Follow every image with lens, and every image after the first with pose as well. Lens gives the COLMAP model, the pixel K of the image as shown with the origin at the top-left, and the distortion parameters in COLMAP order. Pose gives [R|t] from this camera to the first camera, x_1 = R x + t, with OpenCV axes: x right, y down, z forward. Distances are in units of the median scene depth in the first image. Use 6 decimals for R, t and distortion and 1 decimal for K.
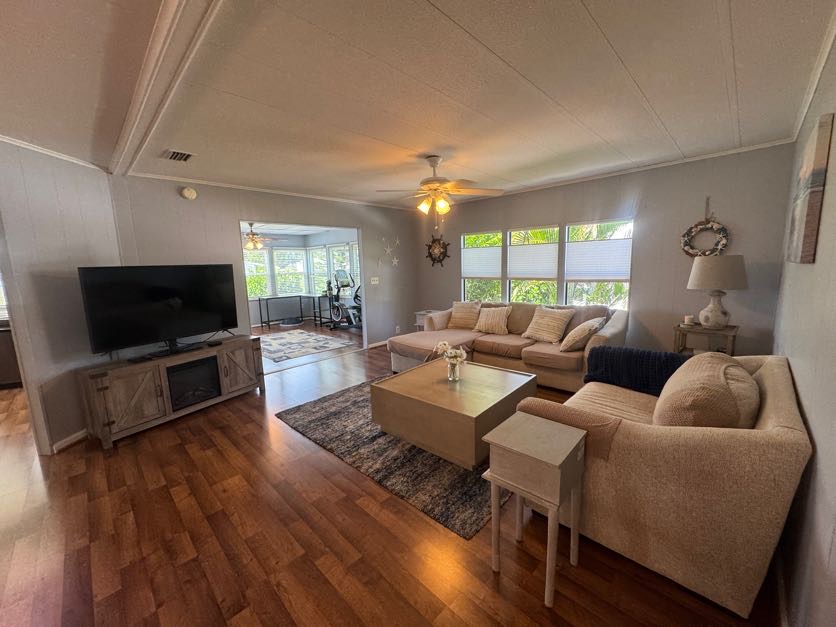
lens RADIAL K [[331.7, 0, 416.9], [0, 331.7, 313.7], [0, 0, 1]] dist [-0.000596, -0.000413]
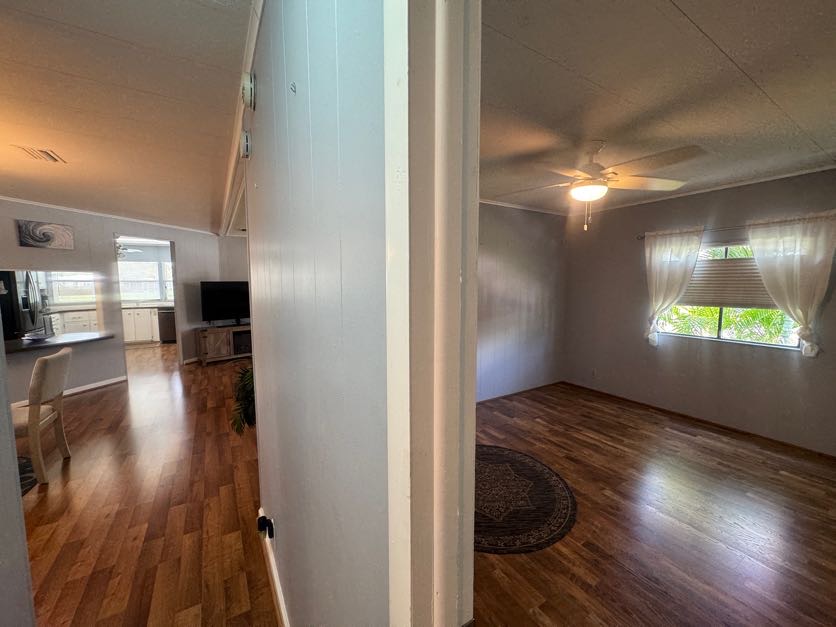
lens RADIAL K [[335.9, 0, 418.0], [0, 335.9, 313.5], [0, 0, 1]] dist [-0.002658, -0.000124]
pose [[0.969560, 0.051180, -0.239444, 0.688478], [-0.062763, 0.997186, -0.040997, 0.055604], [0.236672, 0.054778, 0.970044, -0.605297]]
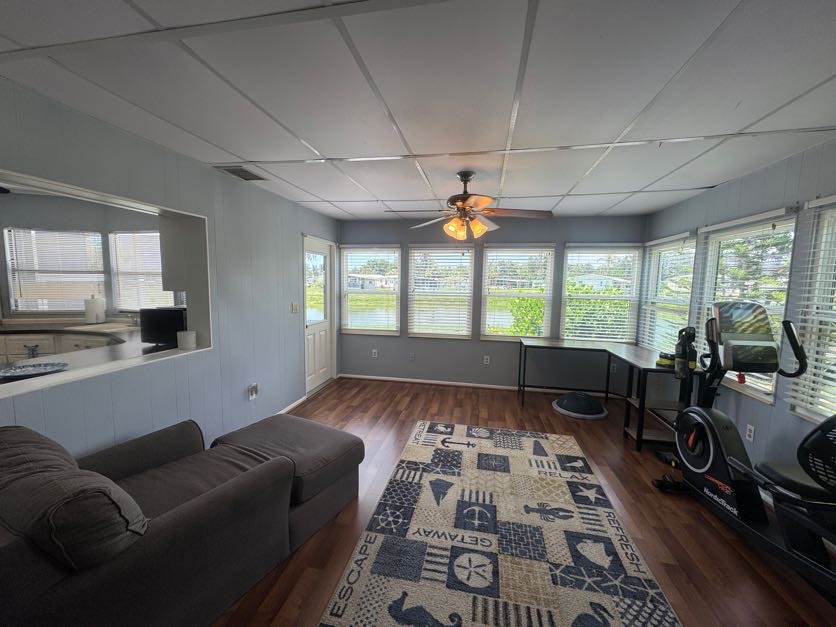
lens RADIAL K [[331.7, 0, 416.9], [0, 331.7, 313.7], [0, 0, 1]] dist [-0.000596, -0.000413]
pose [[0.543782, 0.118821, -0.830773, -0.301593], [-0.154476, 0.987183, 0.040079, -0.190388], [0.824887, 0.106540, 0.555167, 1.290939]]
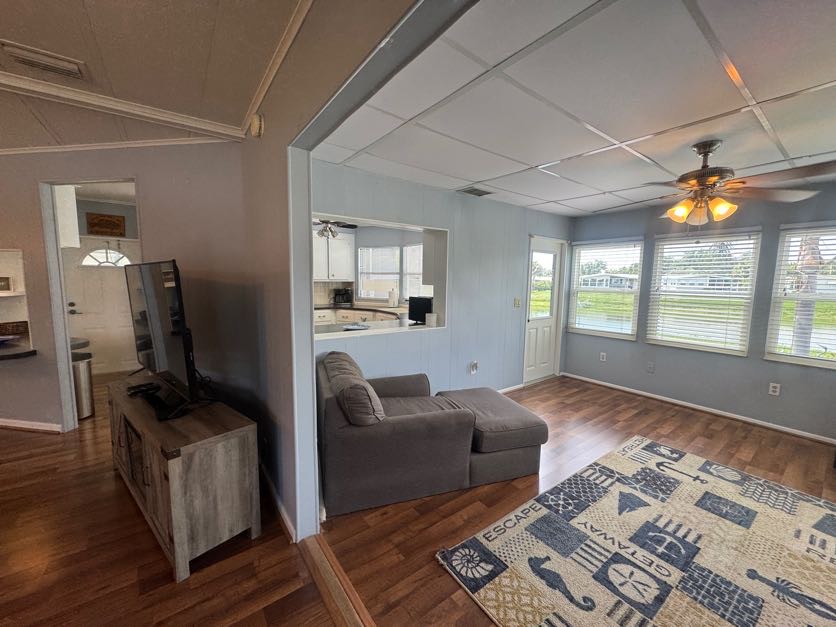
lens RADIAL K [[331.7, 0, 416.9], [0, 331.7, 313.7], [0, 0, 1]] dist [-0.000596, -0.000413]
pose [[-0.162336, 0.130319, -0.978092, -0.180518], [-0.154577, 0.975643, 0.155648, -0.195267], [0.974553, 0.176457, -0.138237, 1.376306]]
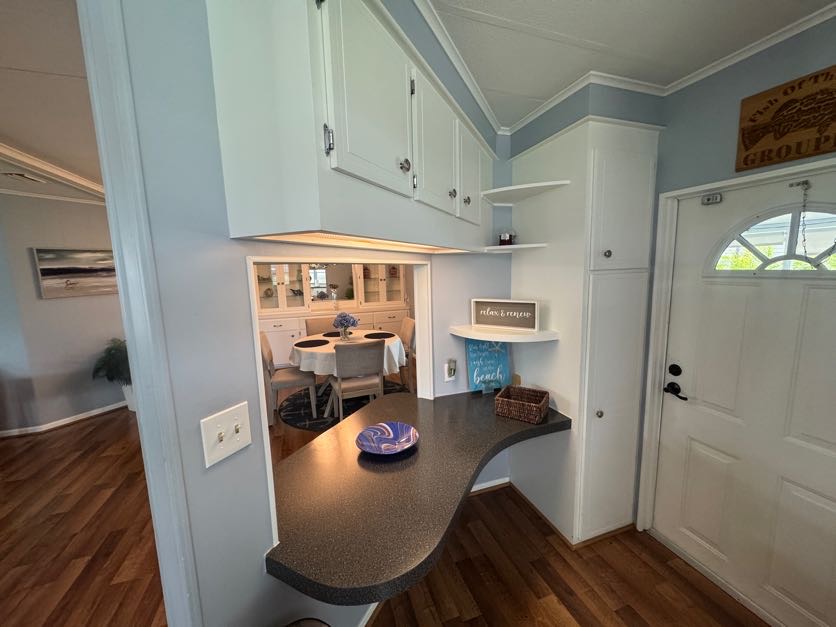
lens RADIAL K [[331.7, 0, 416.9], [0, 331.7, 313.7], [0, 0, 1]] dist [-0.000596, -0.000413]
pose [[-0.893422, -0.008130, 0.449146, -1.058268], [0.116705, 0.961305, 0.249544, -0.085316], [-0.433795, 0.275366, -0.857902, 0.512378]]
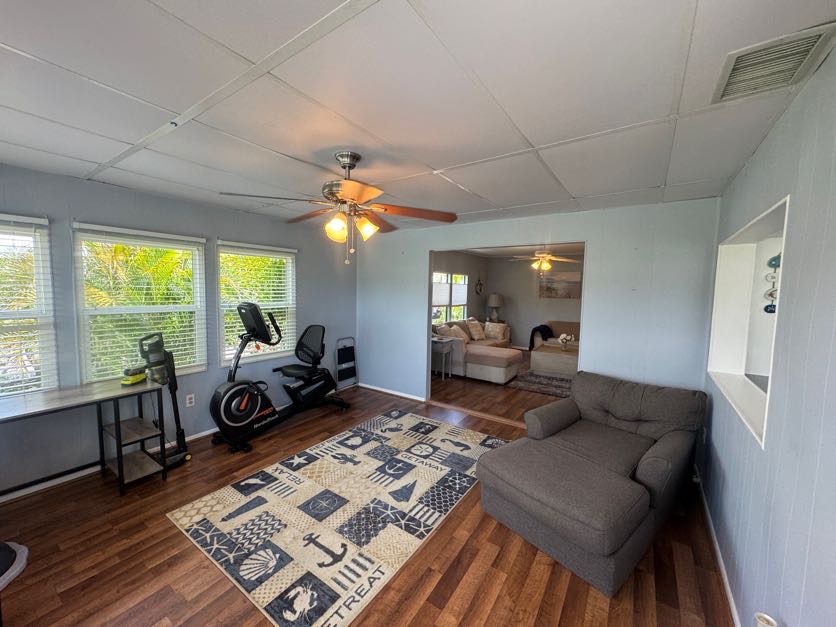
lens RADIAL K [[331.7, 0, 416.9], [0, 331.7, 313.7], [0, 0, 1]] dist [-0.000596, -0.000413]
pose [[-0.172495, -0.046845, 0.983896, -1.427140], [0.131498, 0.988832, 0.070134, -0.243985], [-0.976193, 0.141479, -0.164409, 1.754653]]
